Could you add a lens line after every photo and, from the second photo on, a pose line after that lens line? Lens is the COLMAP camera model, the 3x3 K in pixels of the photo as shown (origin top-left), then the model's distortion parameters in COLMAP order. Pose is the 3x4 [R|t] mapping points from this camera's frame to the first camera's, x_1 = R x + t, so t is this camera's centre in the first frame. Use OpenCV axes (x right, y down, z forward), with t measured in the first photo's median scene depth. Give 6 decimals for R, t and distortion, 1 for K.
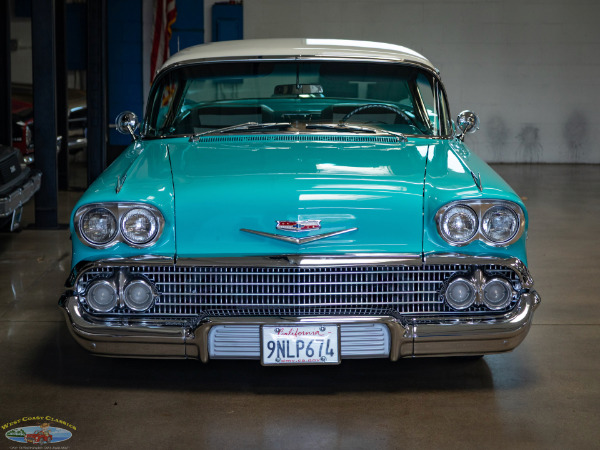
lens RADIAL K [[1645.8, 0, 300.0], [0, 1645.8, 225.0], [0, 0, 1]] dist [0.014842, 0.382221]
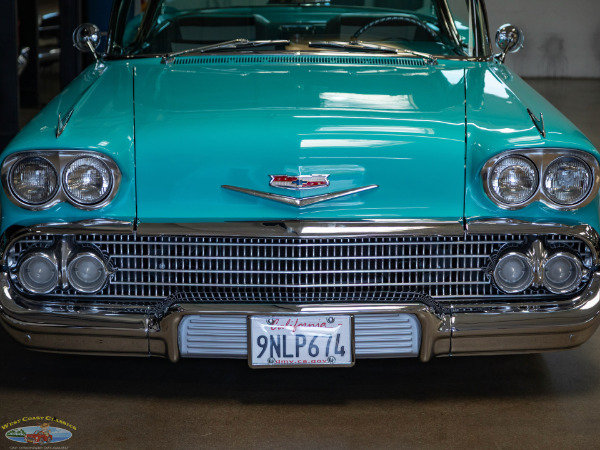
lens RADIAL K [[1645.8, 0, 300.0], [0, 1645.8, 225.0], [0, 0, 1]] dist [0.014842, 0.382221]
pose [[0.999988, 0.004890, 0.000852, -0.001127], [-0.004931, 0.998300, 0.058079, -0.023237], [-0.000566, -0.058082, 0.998312, 0.246071]]
